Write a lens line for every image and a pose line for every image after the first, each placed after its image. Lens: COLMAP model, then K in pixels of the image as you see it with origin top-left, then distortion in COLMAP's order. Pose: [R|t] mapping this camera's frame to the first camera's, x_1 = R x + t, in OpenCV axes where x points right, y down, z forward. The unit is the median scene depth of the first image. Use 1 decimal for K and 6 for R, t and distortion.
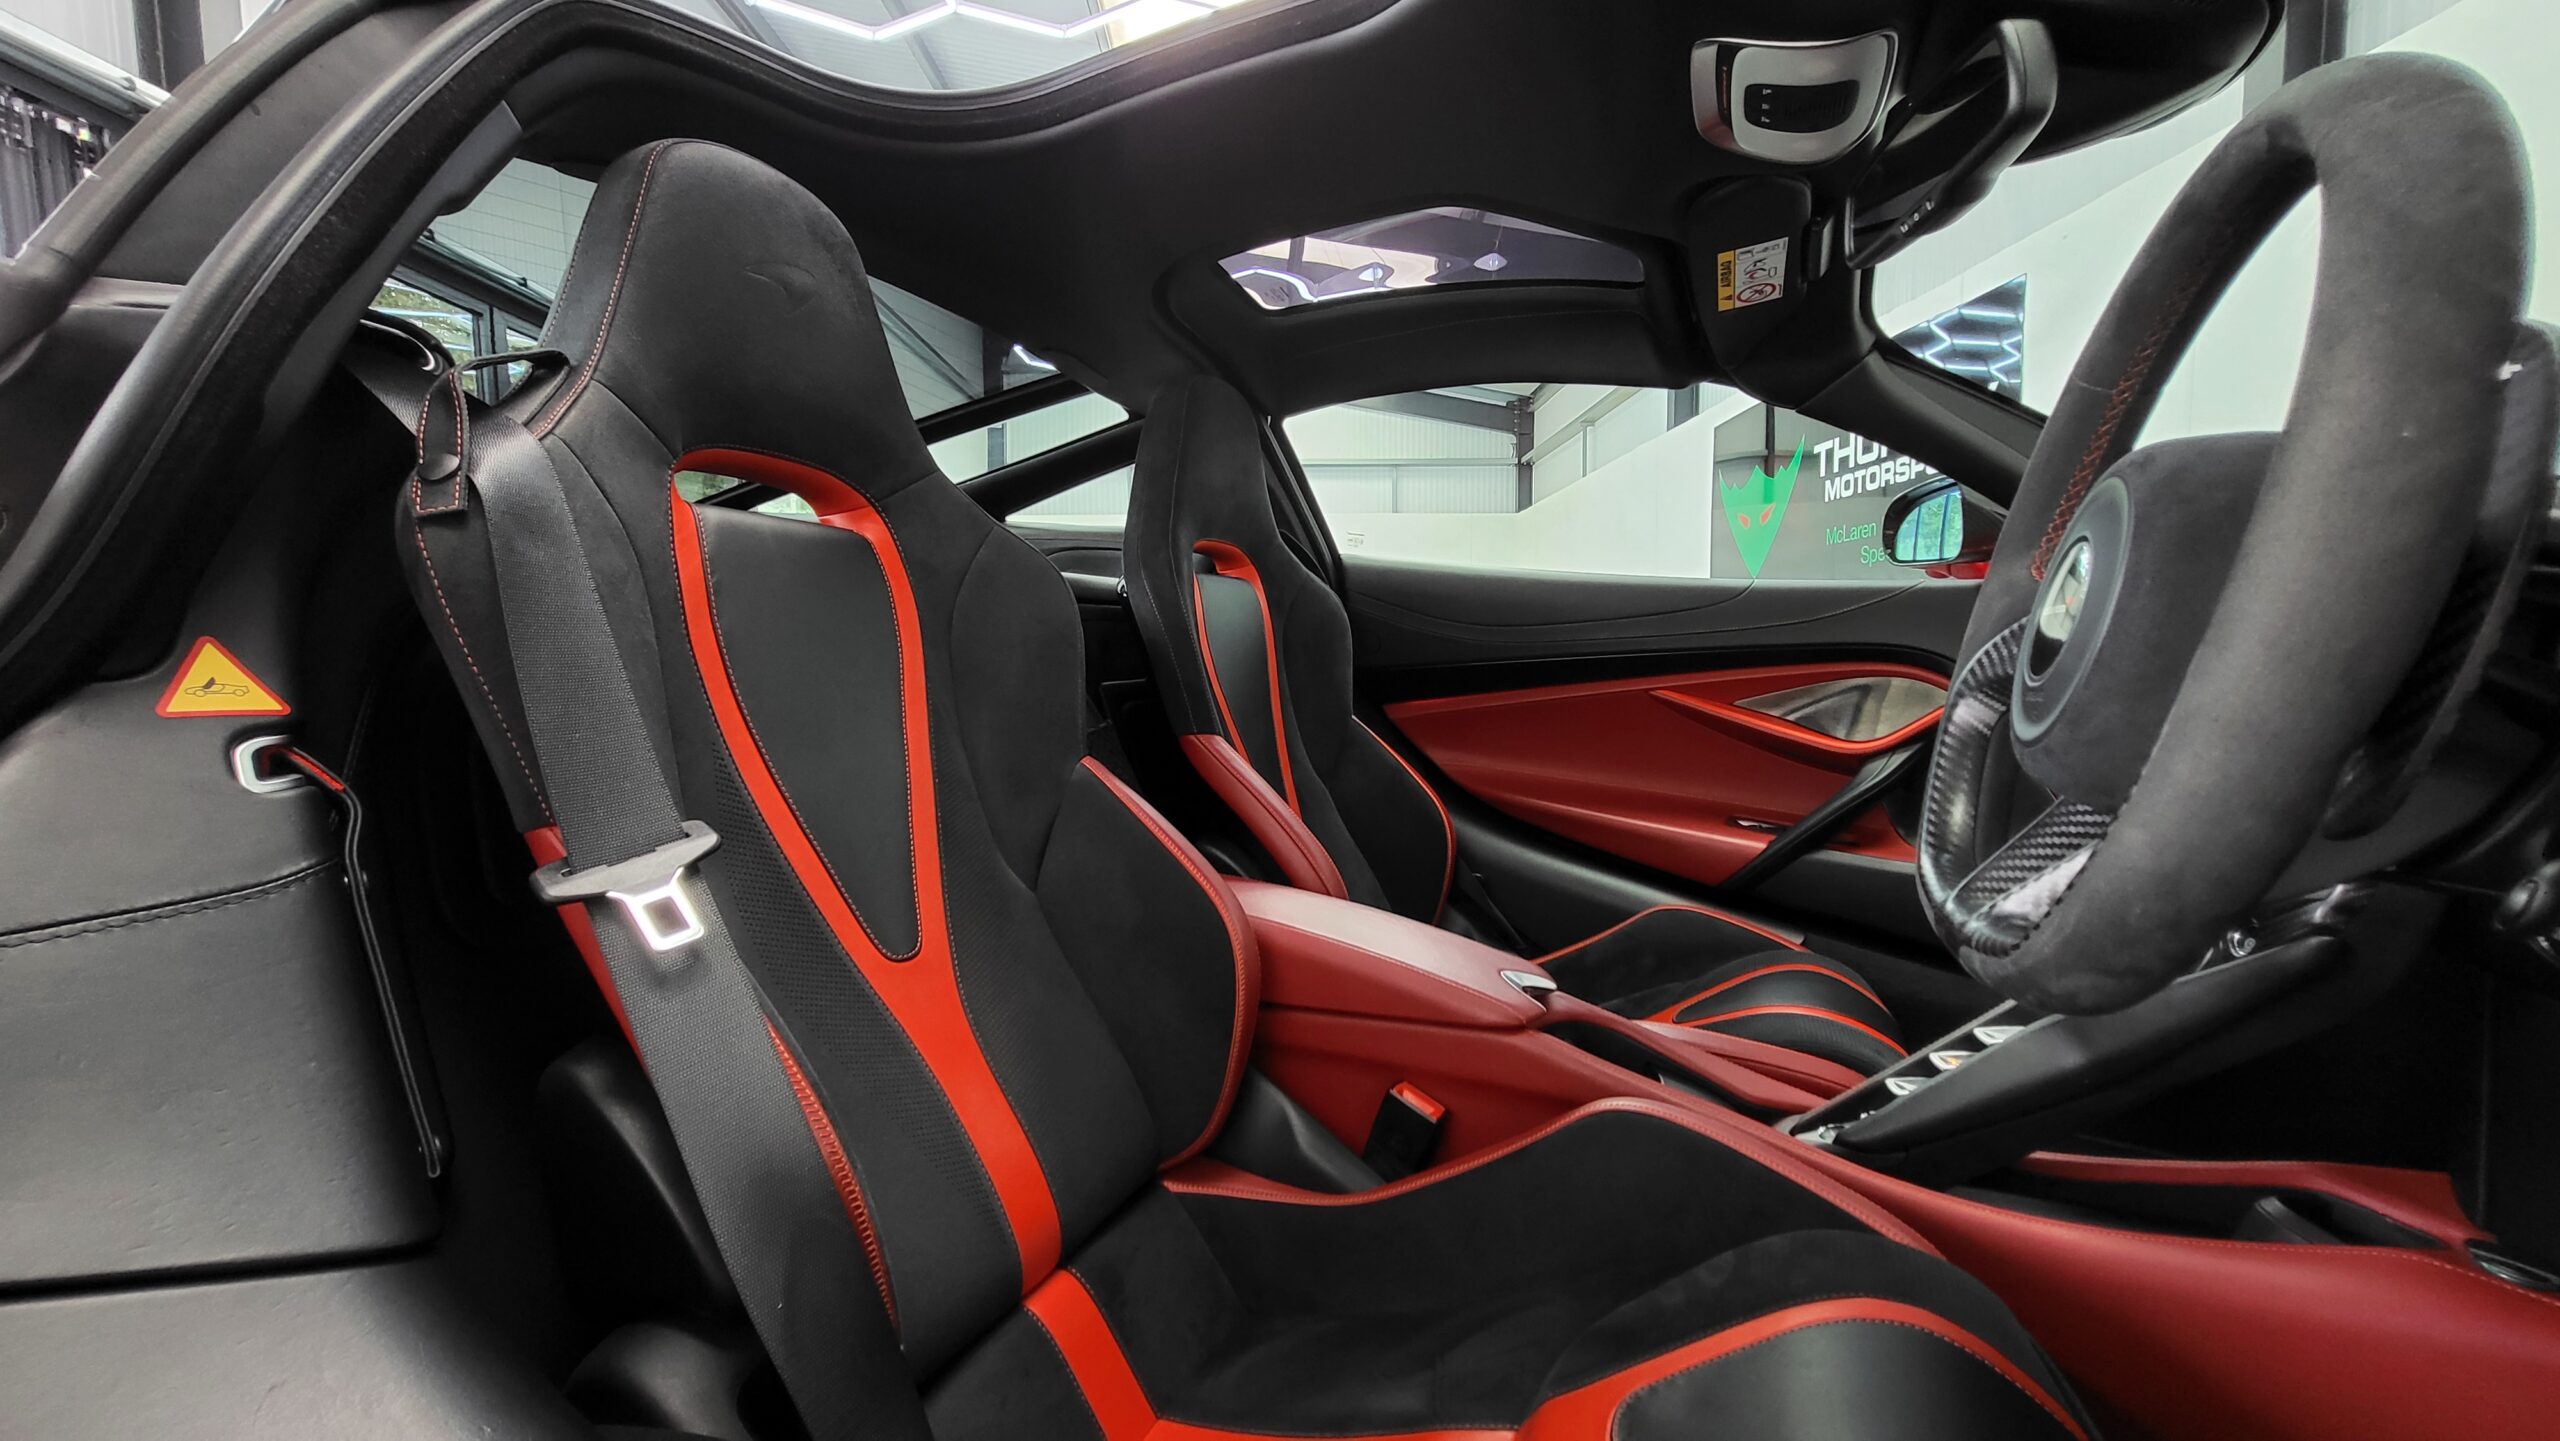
lens RADIAL K [[994.8, 0, 1278.1], [0, 994.8, 729.9], [0, 0, 1]] dist [-0.008995, 0.000664]
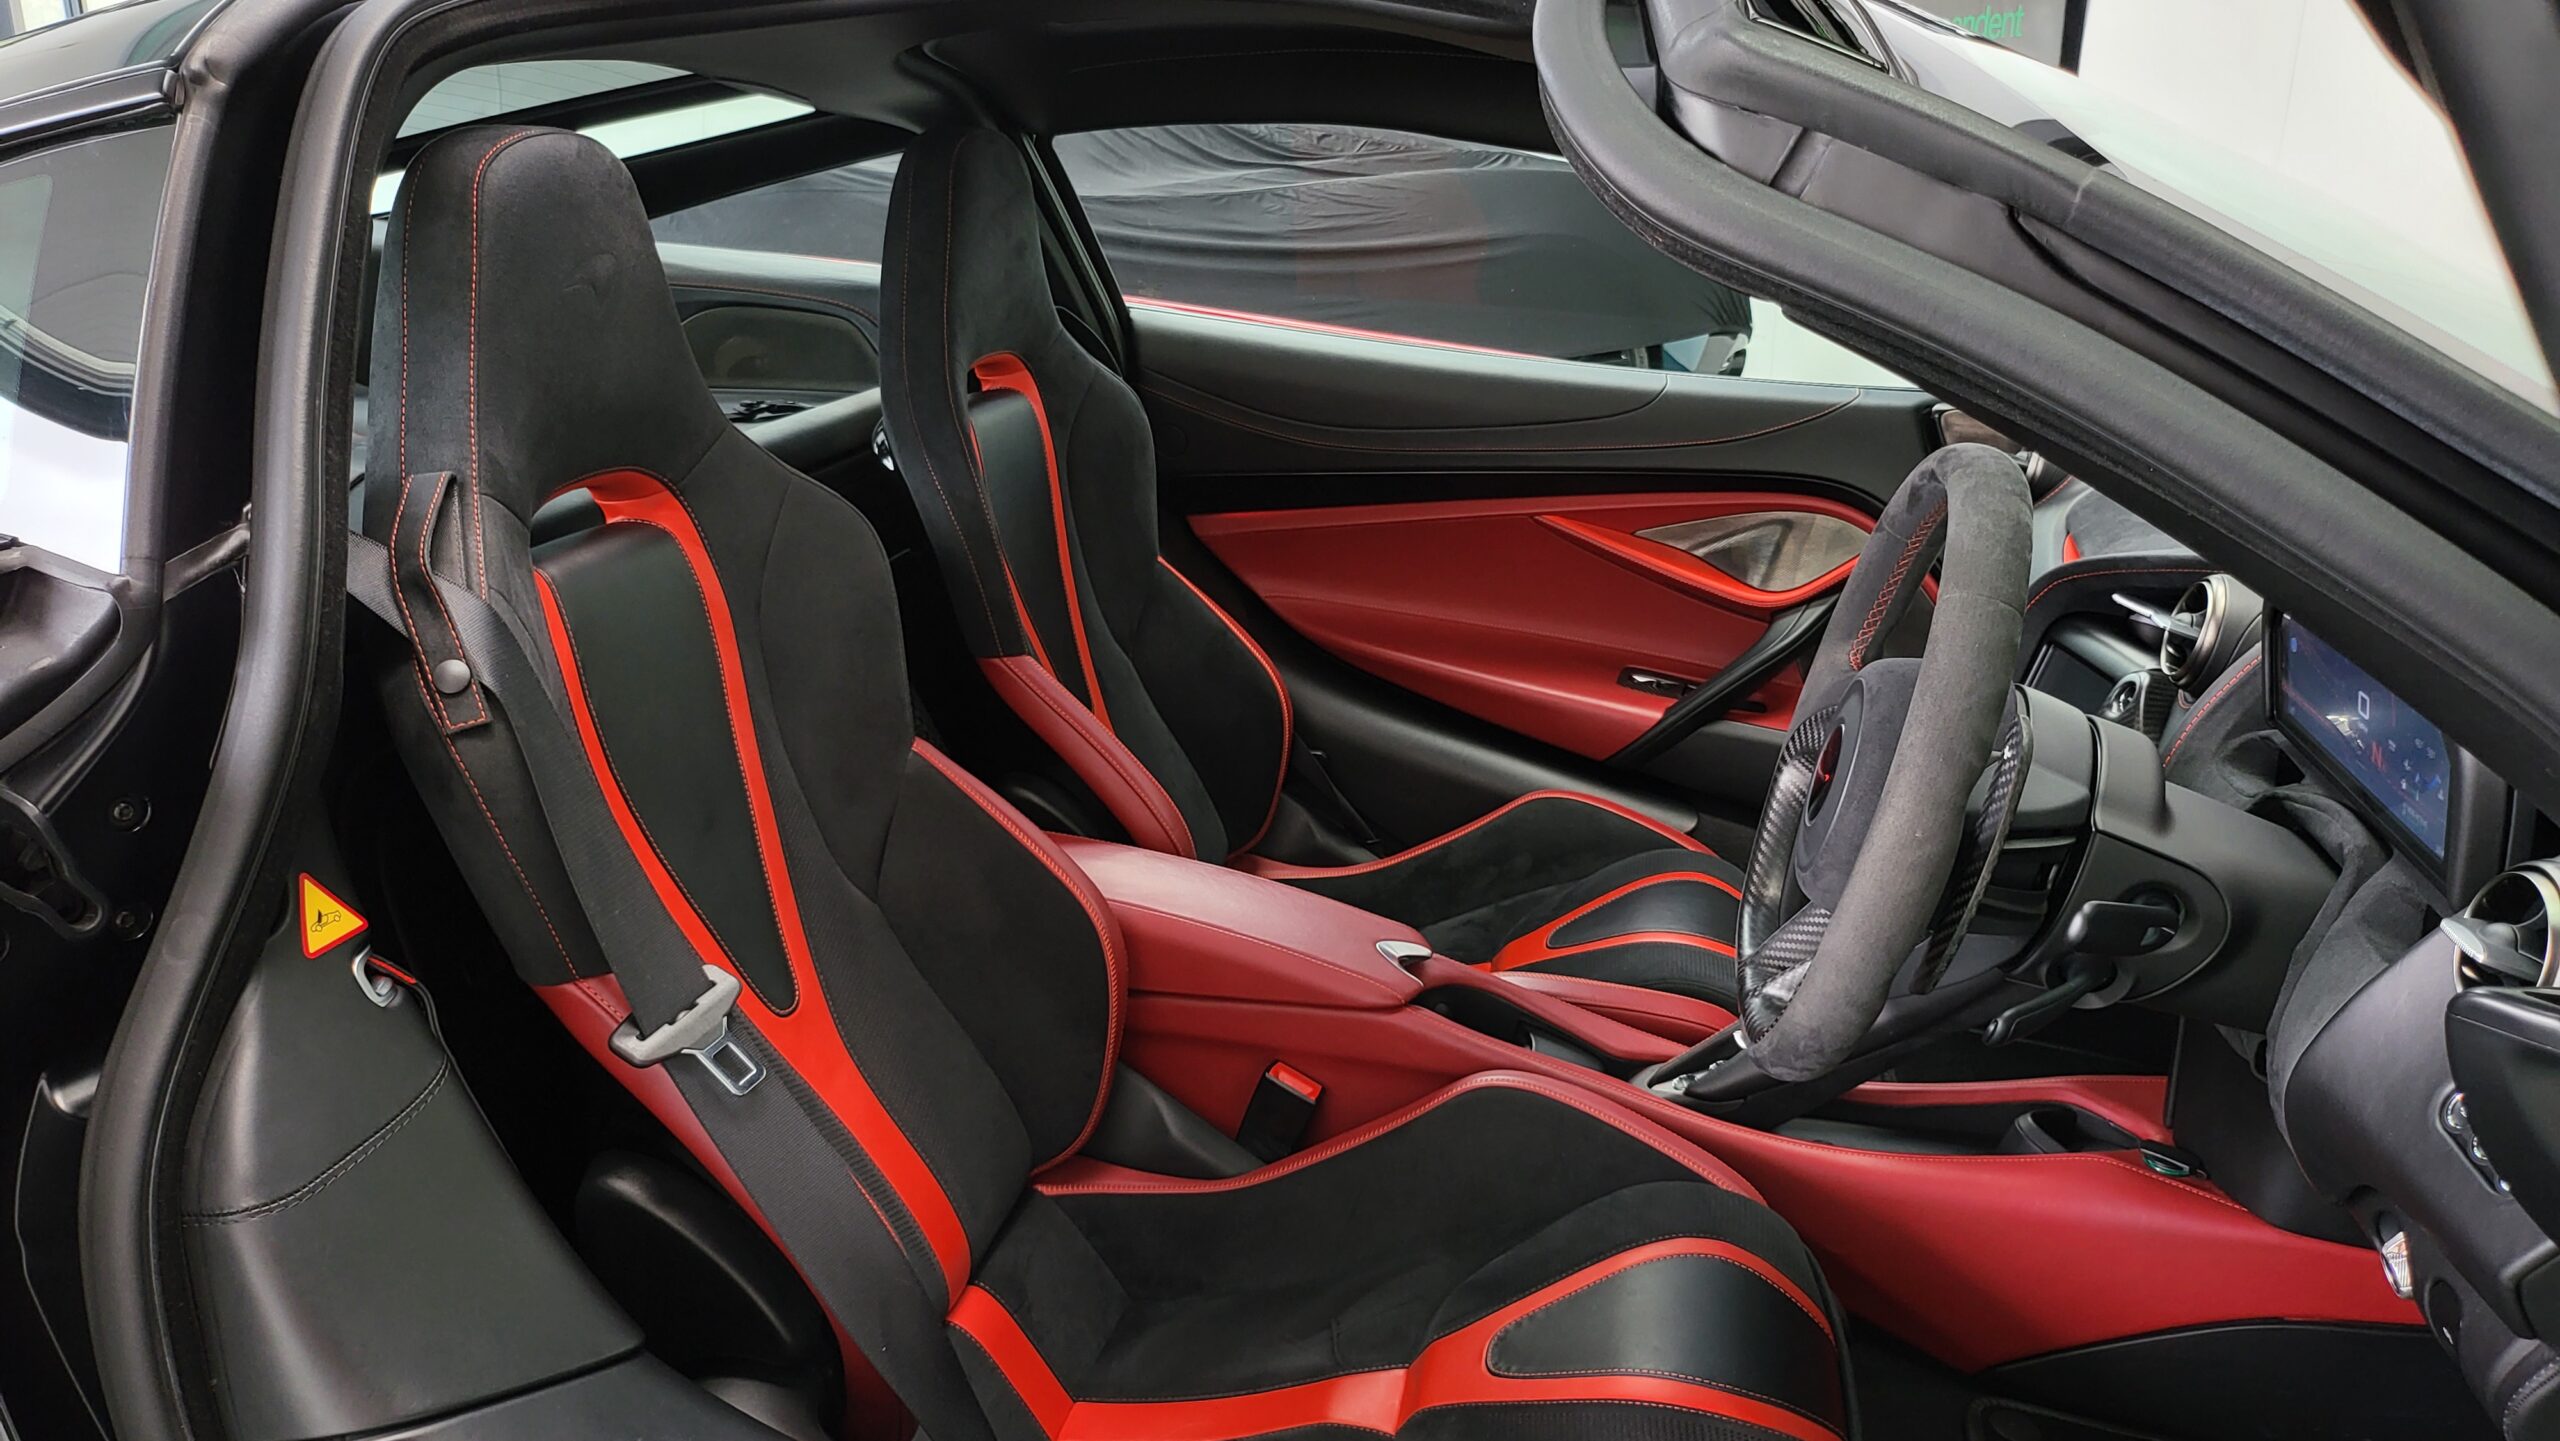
lens RADIAL K [[1783.5, 0, 1276.1], [0, 1783.5, 709.2], [0, 0, 1]] dist [0.027727, -0.044875]
pose [[0.976430, -0.046194, 0.210833, -0.224602], [-0.004668, 0.972080, 0.234603, -0.385176], [-0.215783, -0.230057, 0.948953, -0.561889]]
